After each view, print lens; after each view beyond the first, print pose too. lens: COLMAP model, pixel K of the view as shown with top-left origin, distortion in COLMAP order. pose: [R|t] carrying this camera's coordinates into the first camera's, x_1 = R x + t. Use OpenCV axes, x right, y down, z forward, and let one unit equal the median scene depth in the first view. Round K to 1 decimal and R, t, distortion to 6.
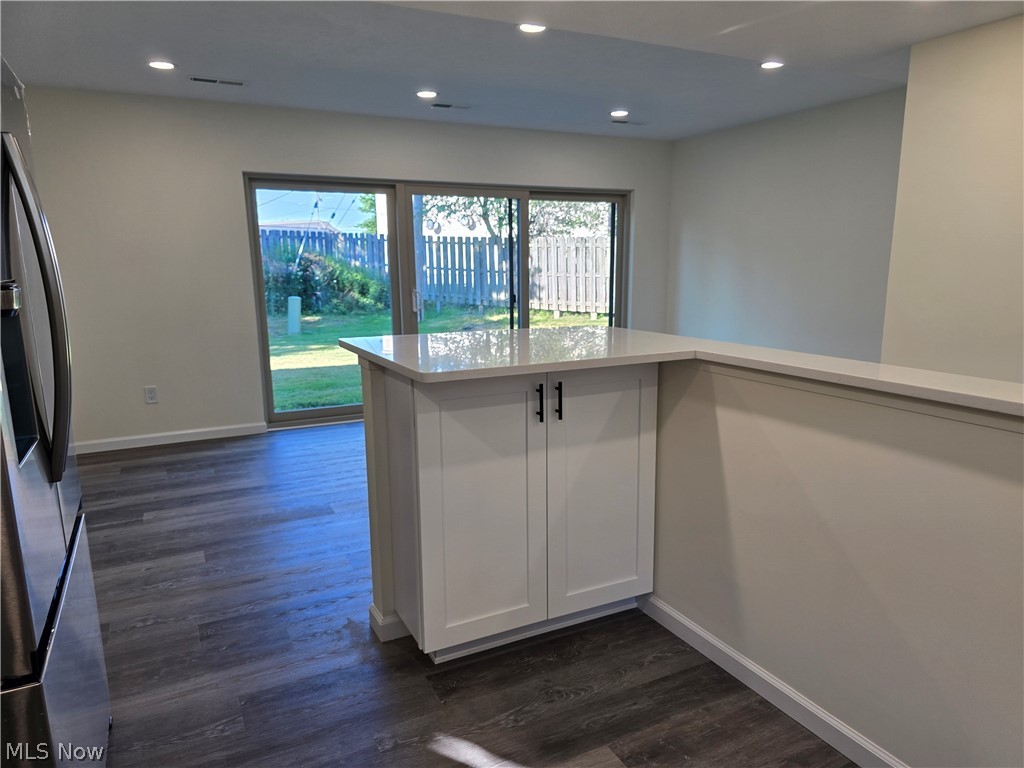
lens RADIAL K [[708.5, 0, 512.0], [0, 708.5, 384.0], [0, 0, 1]] dist [0.061355, -0.056743]
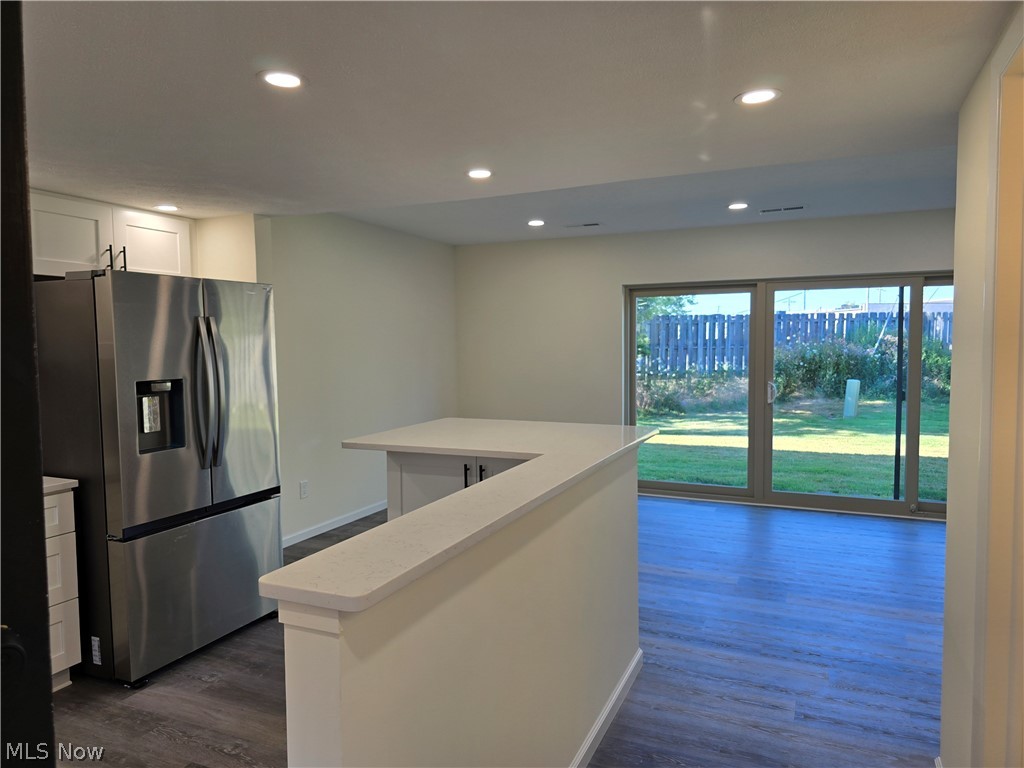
lens RADIAL K [[689.6, 0, 516.7], [0, 689.6, 385.7], [0, 0, 1]] dist [0.060512, -0.050442]
pose [[0.632368, 0.050984, -0.772988, 0.413257], [-0.130064, 0.990655, -0.041063, -0.039623], [0.763671, 0.126505, 0.633090, 0.090830]]
